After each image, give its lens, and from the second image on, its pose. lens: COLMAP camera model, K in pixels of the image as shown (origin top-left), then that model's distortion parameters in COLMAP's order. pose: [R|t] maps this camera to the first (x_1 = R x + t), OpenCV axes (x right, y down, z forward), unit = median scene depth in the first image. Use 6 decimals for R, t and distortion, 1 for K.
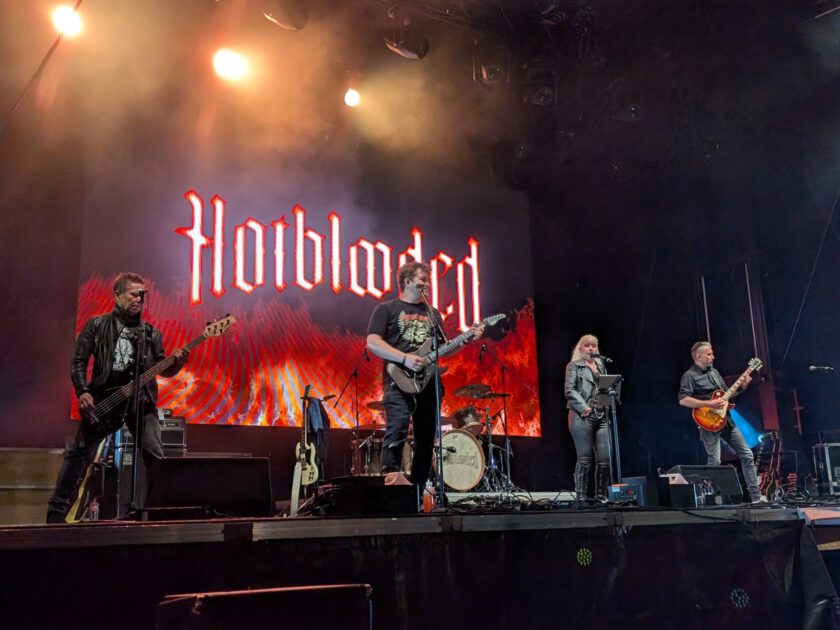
lens RADIAL K [[810.8, 0, 419.0], [0, 810.8, 329.5], [0, 0, 1]] dist [0.004316, 0.004645]
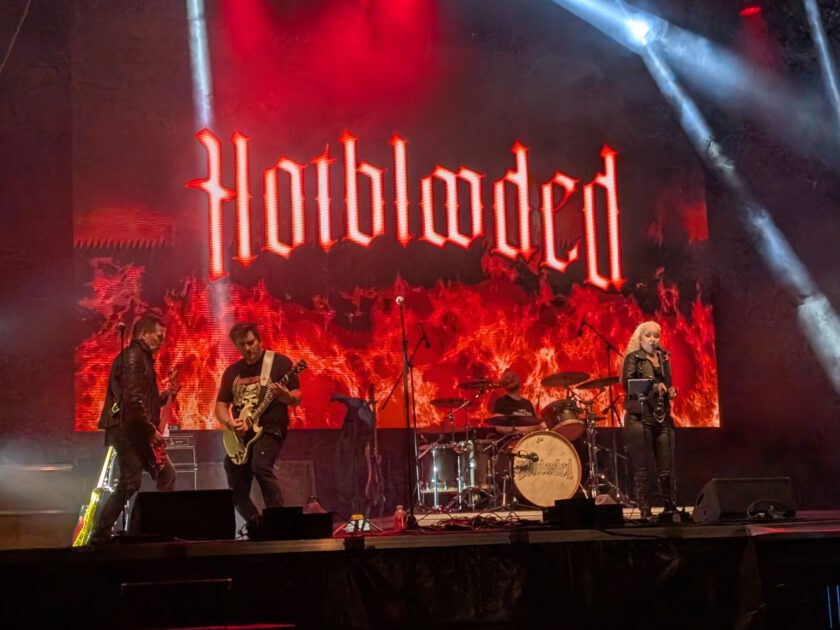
lens RADIAL K [[1527.3, 0, 420.0], [0, 1527.3, 315.0], [0, 0, 1]] dist [-0.046639, 0.070483]
pose [[0.980630, -0.038586, -0.192029, 0.182921], [0.052603, 0.996268, 0.068435, -0.079300], [0.188672, -0.077211, 0.979000, -0.377831]]
